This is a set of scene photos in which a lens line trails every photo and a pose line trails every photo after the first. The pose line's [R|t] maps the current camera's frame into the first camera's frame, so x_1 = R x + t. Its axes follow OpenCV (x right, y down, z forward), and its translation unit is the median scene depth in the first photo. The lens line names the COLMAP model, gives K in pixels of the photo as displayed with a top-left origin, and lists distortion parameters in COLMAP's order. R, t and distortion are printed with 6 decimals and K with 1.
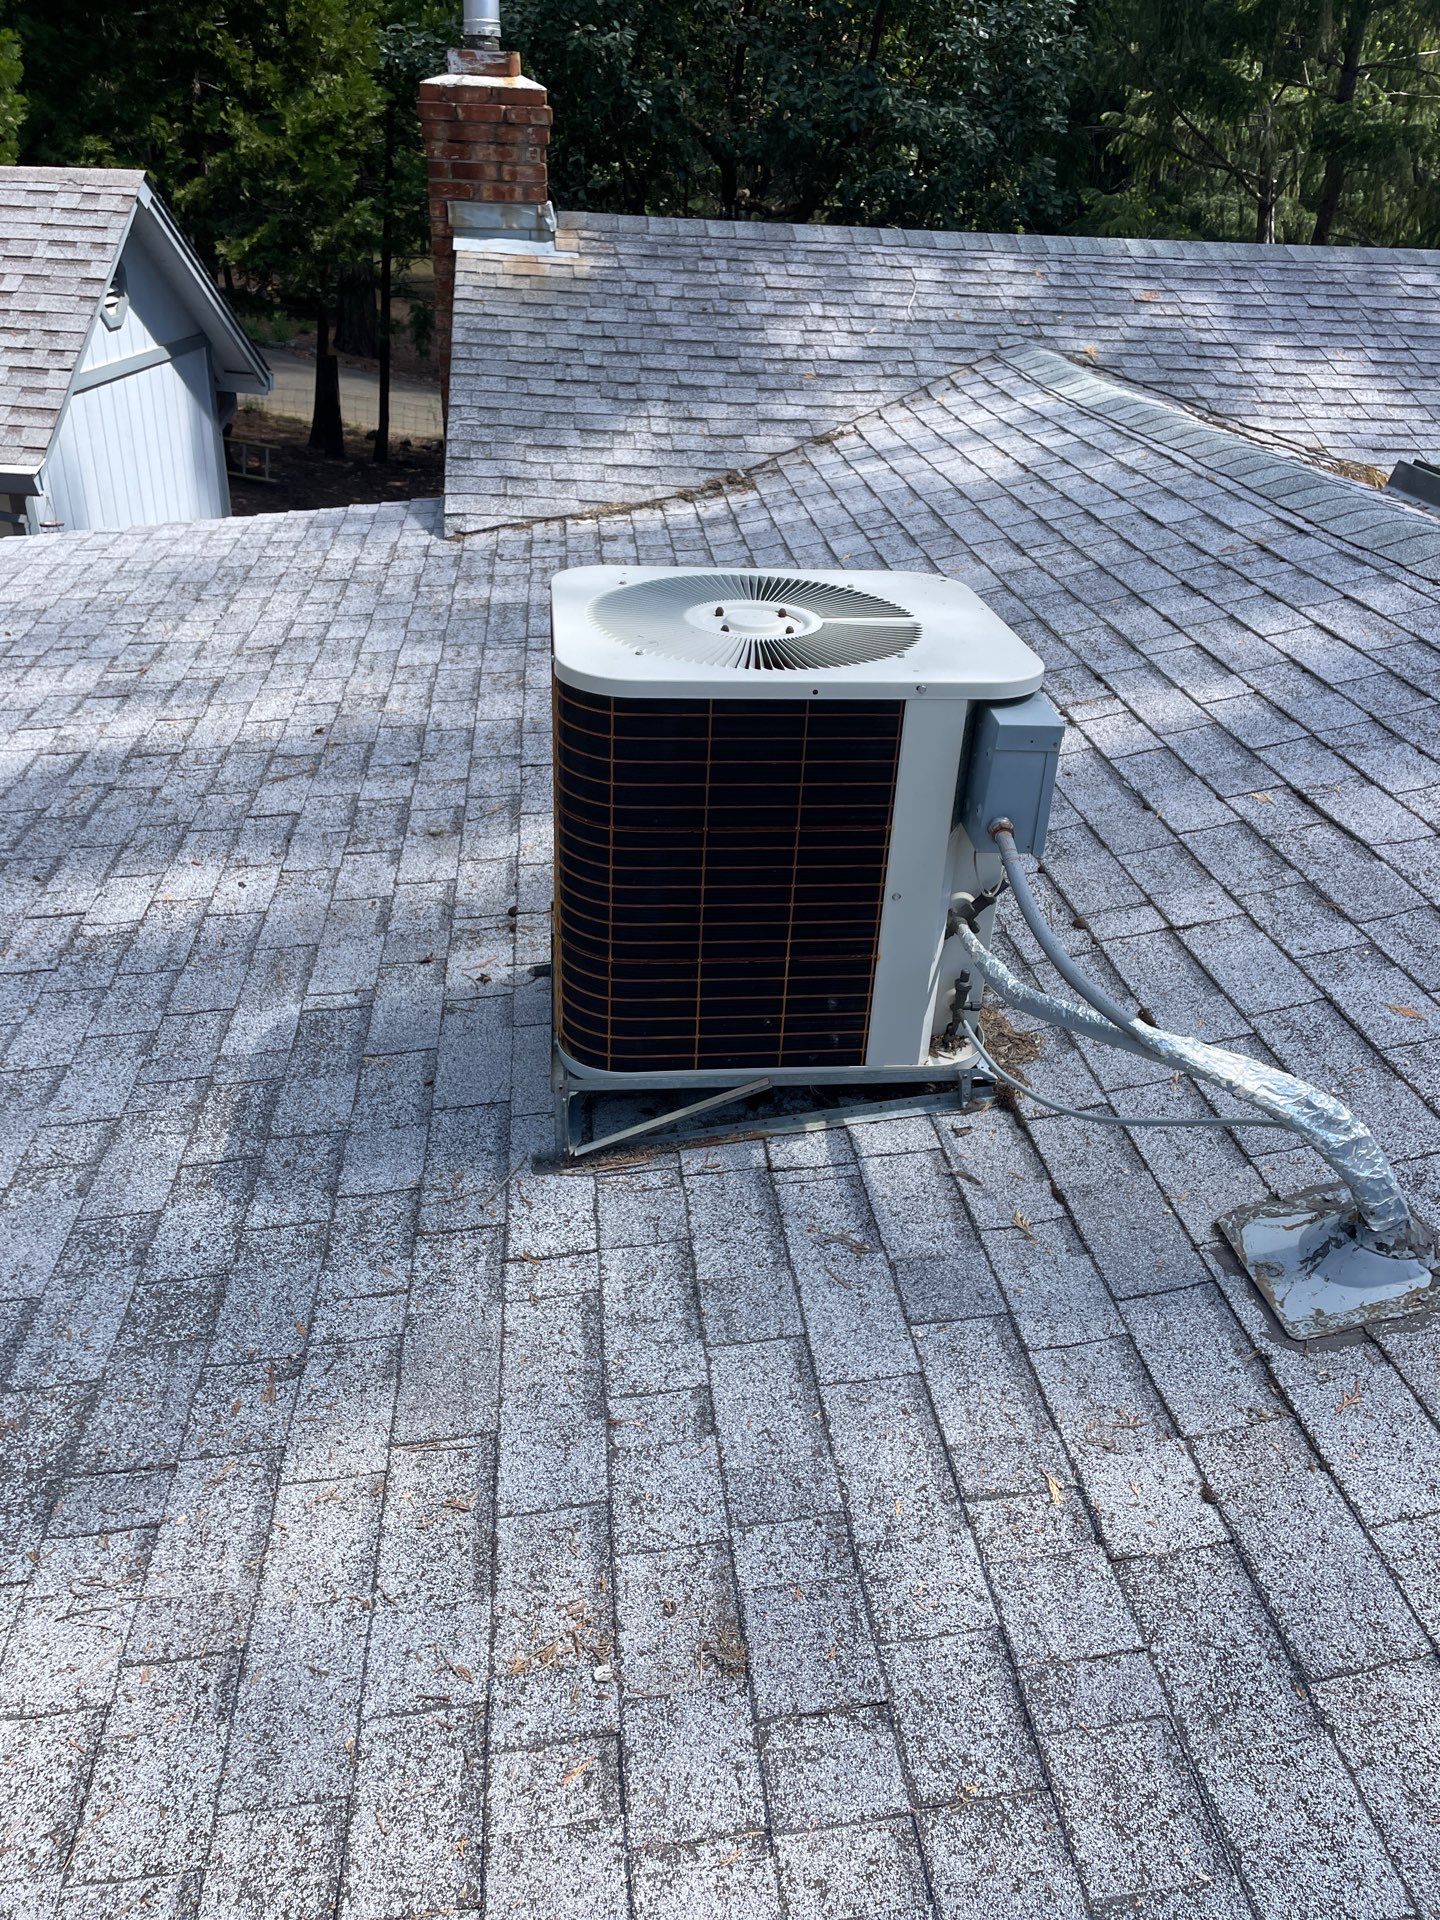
lens RADIAL K [[1447.4, 0, 720.0], [0, 1447.4, 960.0], [0, 0, 1]] dist [0.088636, -0.116111]
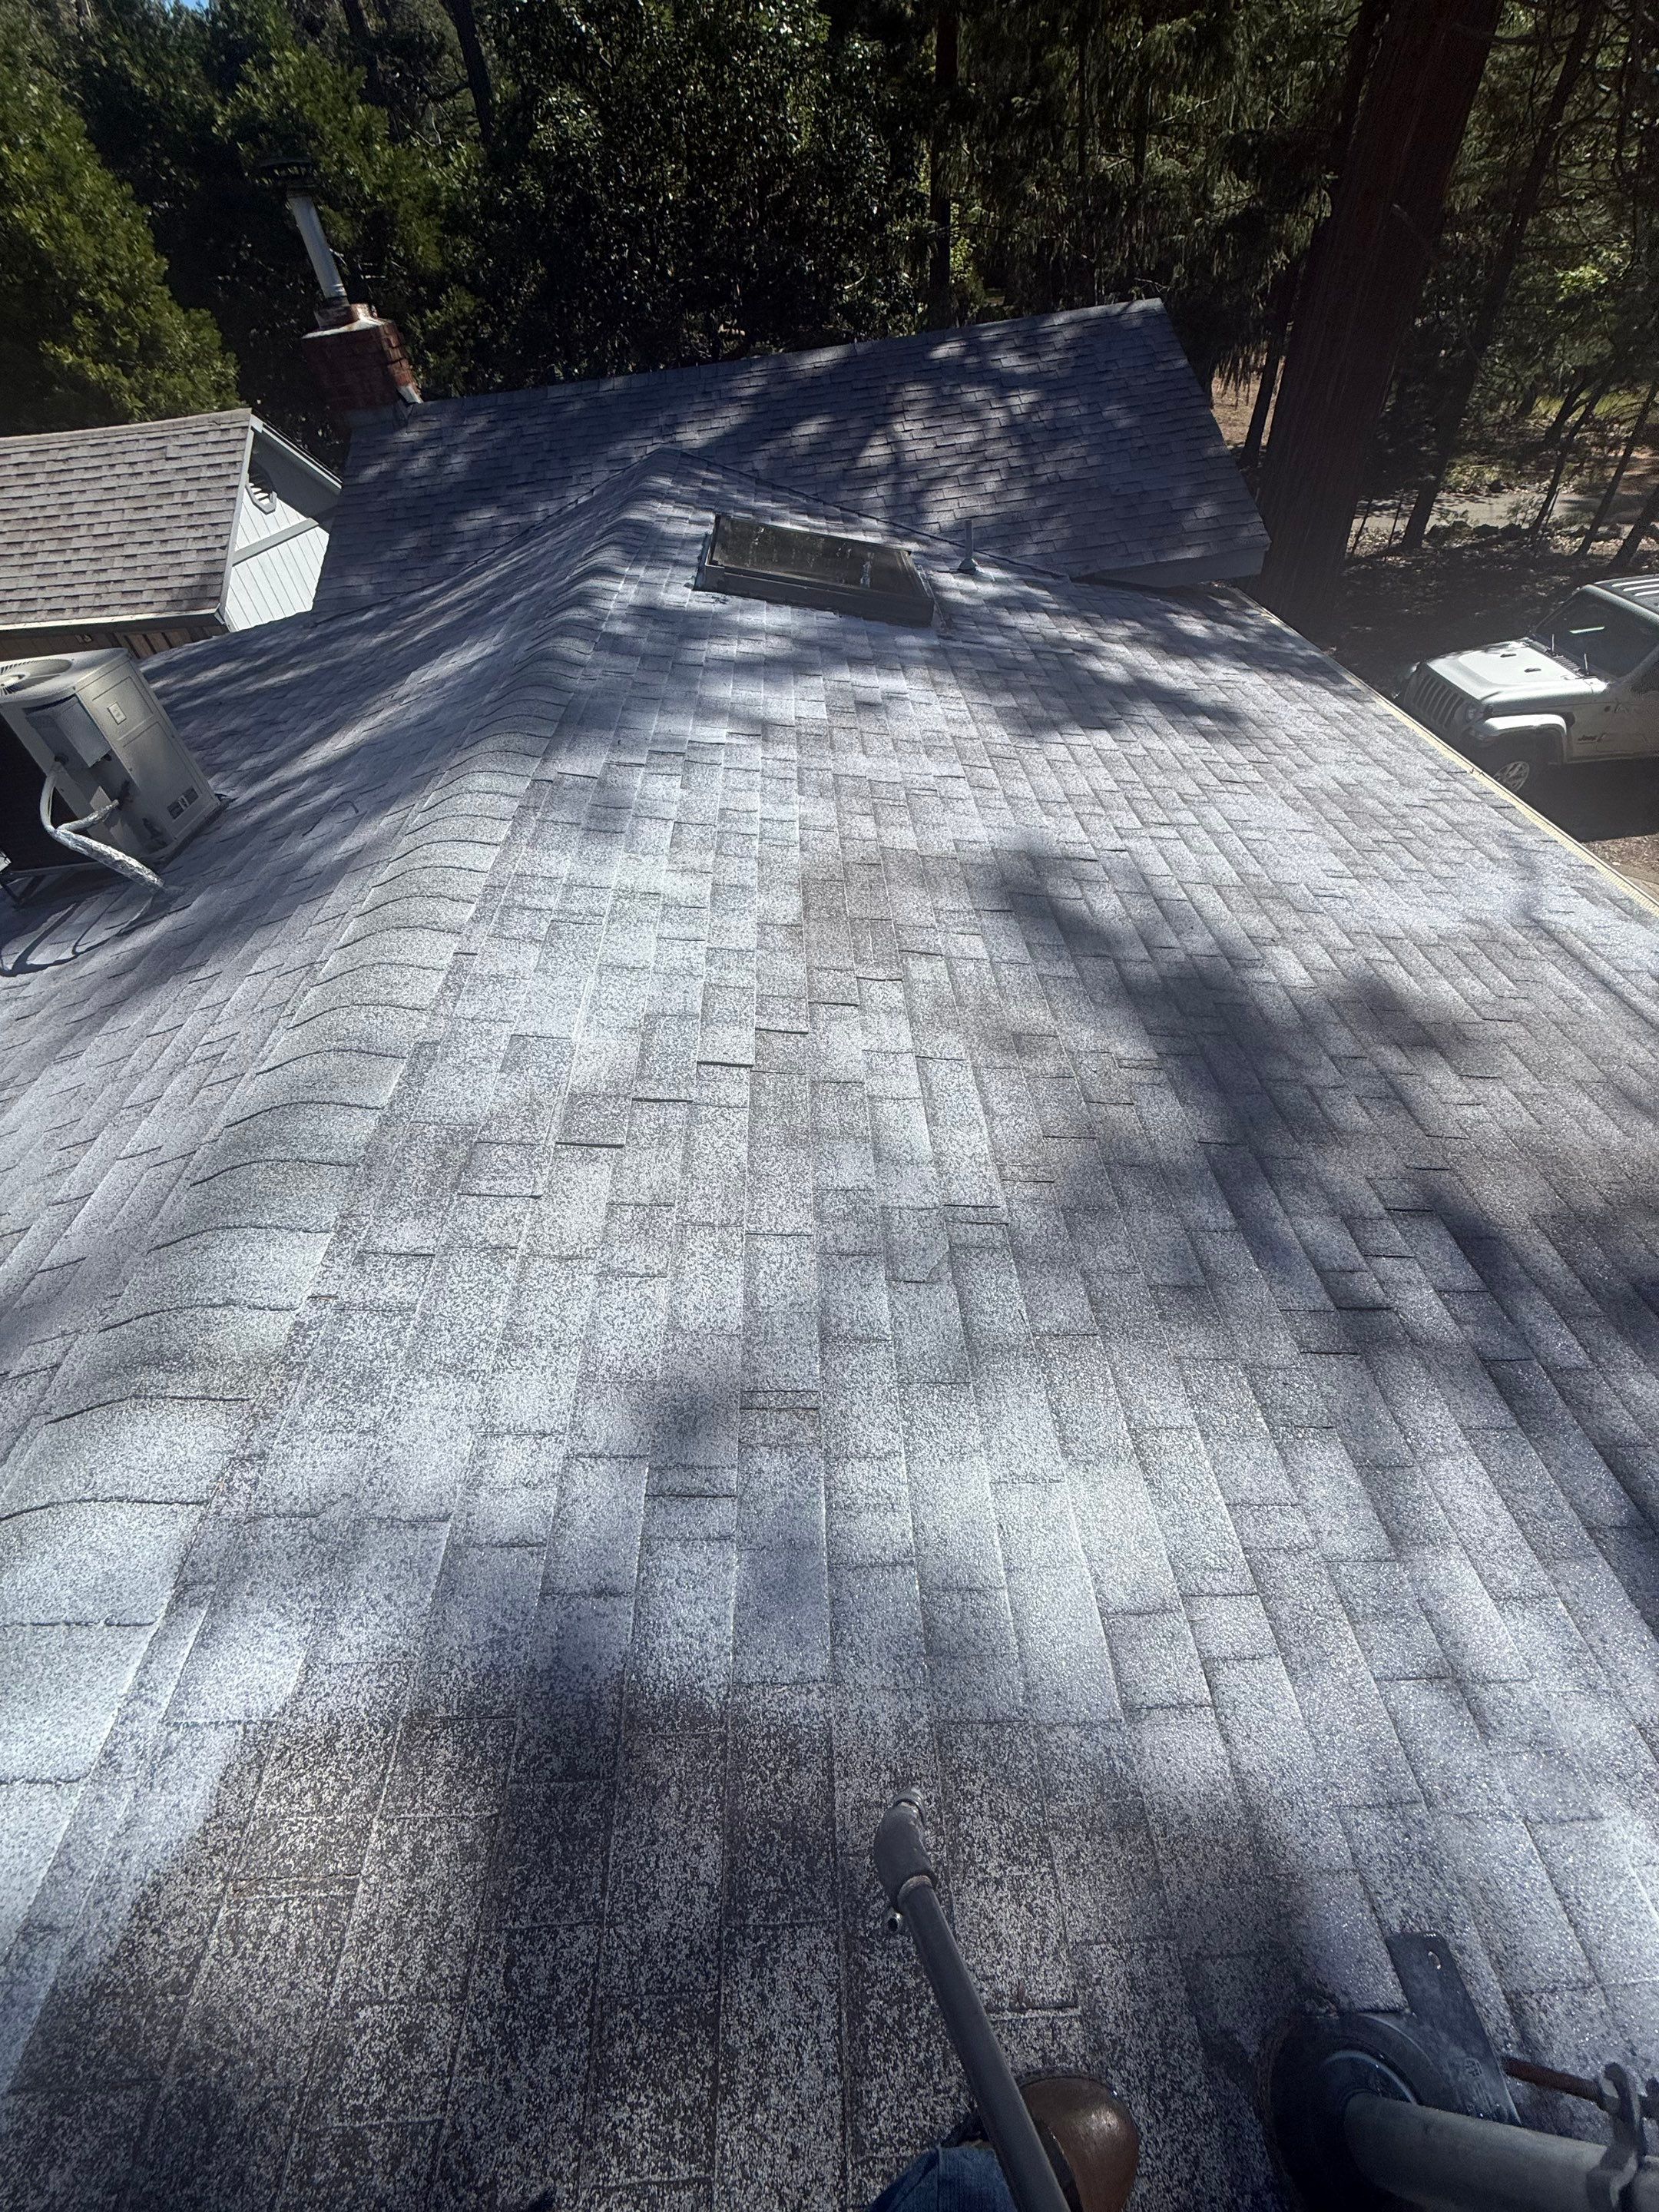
lens RADIAL K [[870.5, 0, 837.7], [0, 870.5, 1098.2], [0, 0, 1]] dist [-0.000842, 0.000120]
pose [[0.987688, -0.063388, -0.143018, 0.405110], [0.098822, 0.961532, 0.256299, 0.055096], [0.121270, -0.267277, 0.955958, -0.122173]]
